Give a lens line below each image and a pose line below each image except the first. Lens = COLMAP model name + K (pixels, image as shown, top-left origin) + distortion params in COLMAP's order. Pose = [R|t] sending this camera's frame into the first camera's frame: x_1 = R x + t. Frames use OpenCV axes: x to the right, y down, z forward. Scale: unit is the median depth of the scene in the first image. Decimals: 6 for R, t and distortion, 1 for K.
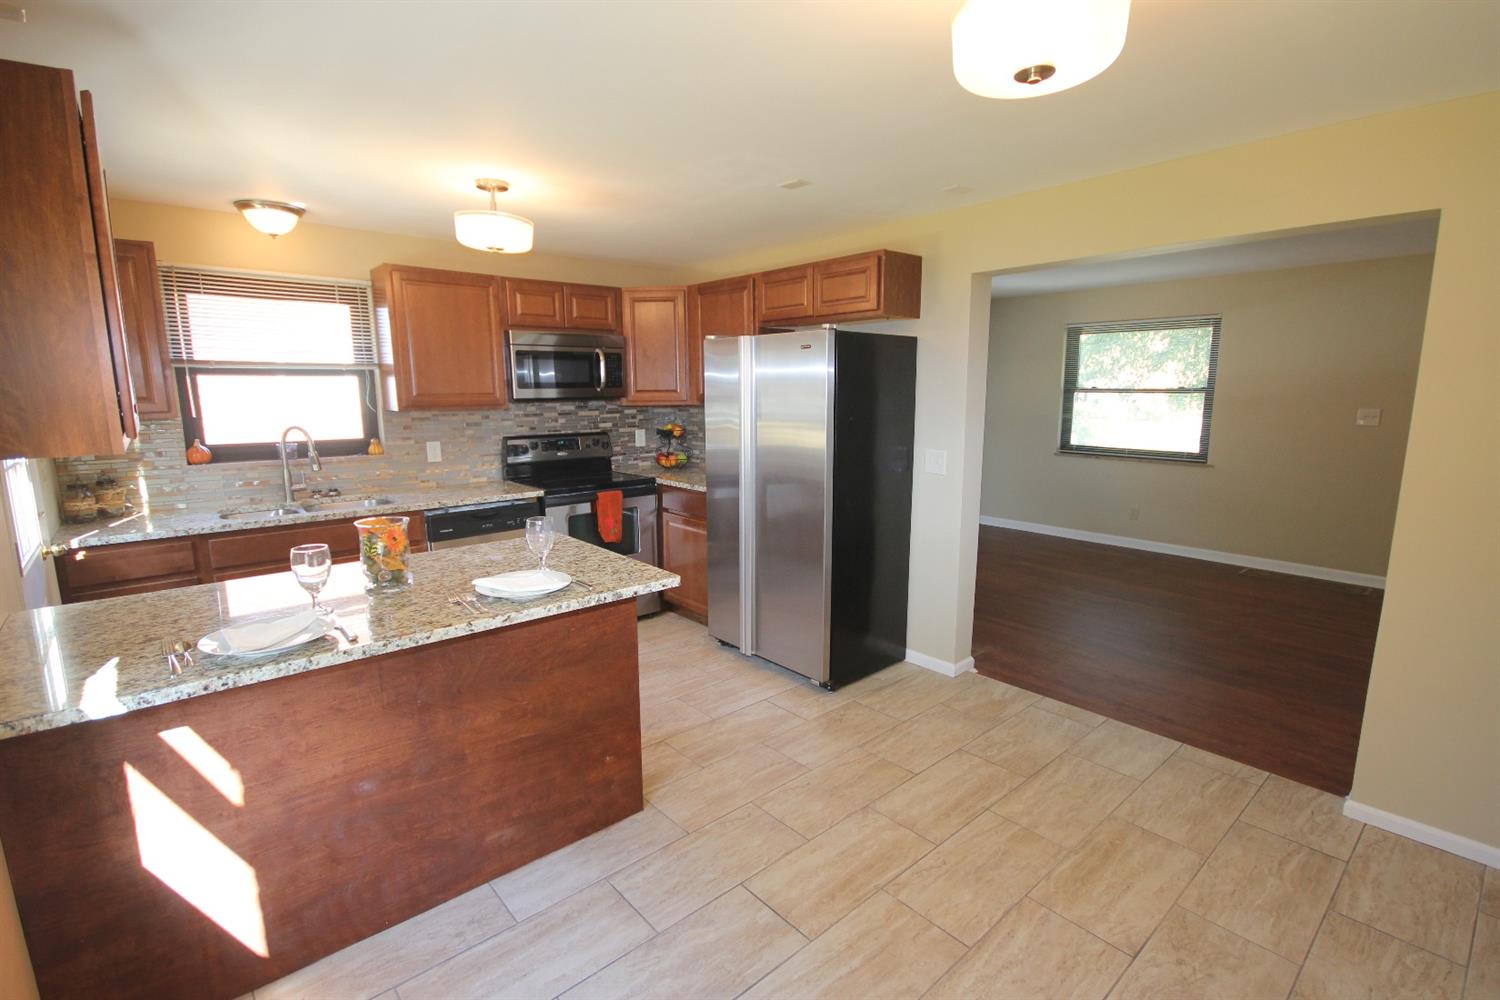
lens RADIAL K [[696.0, 0, 750.0], [0, 696.0, 500.0], [0, 0, 1]] dist [-0.001586, -0.000804]
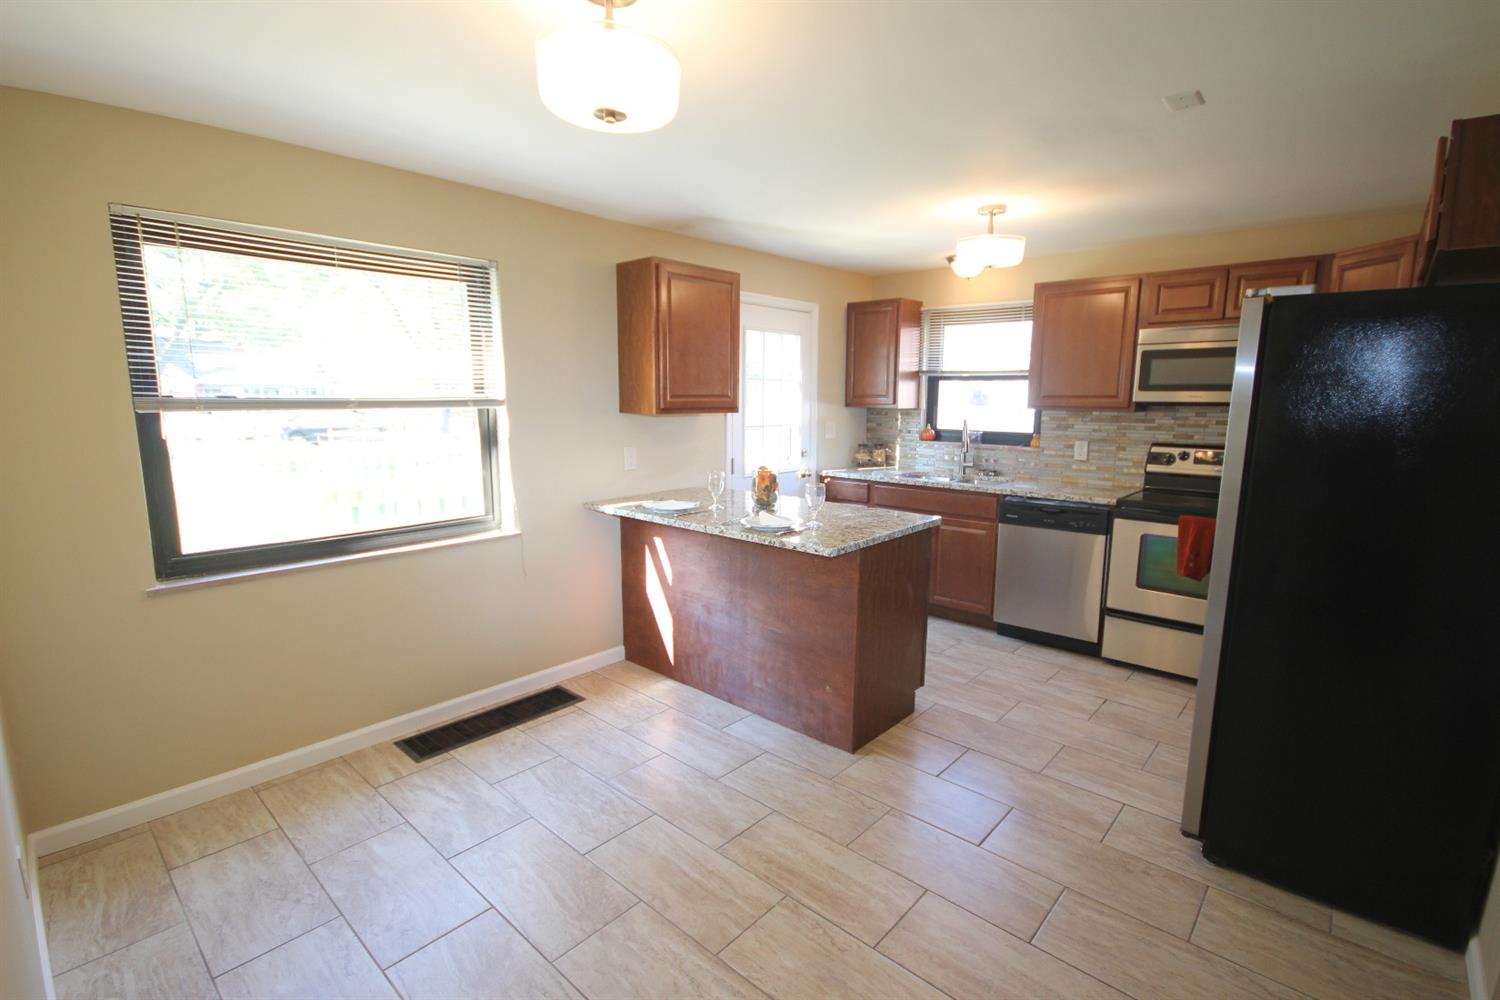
lens RADIAL K [[696.0, 0, 750.0], [0, 696.0, 500.0], [0, 0, 1]] dist [-0.001586, -0.000804]
pose [[0.112779, 0.155663, -0.981351, 0.949511], [-0.165149, 0.976851, 0.135969, -0.099413], [0.979799, 0.146735, 0.135876, 0.656958]]
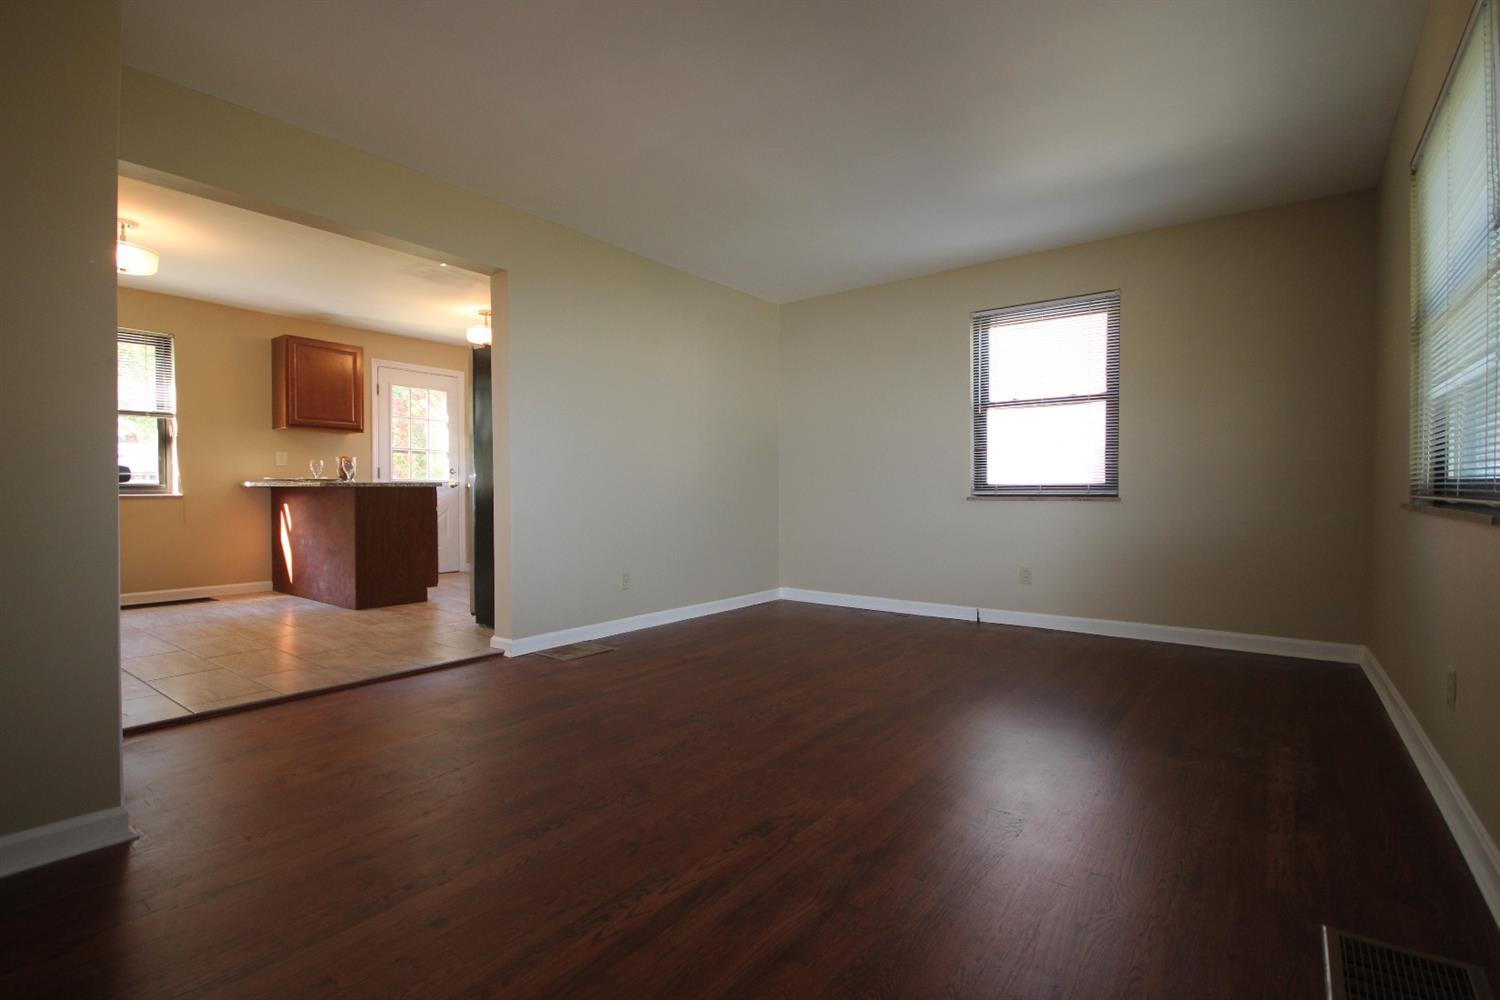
lens RADIAL K [[696.0, 0, 750.0], [0, 696.0, 500.0], [0, 0, 1]] dist [-0.001586, -0.000804]
pose [[0.204342, 0.017712, -0.978739, 2.180313], [-0.160476, 0.986916, -0.015644, -0.012233], [0.965656, 0.160261, 0.204511, 1.768406]]
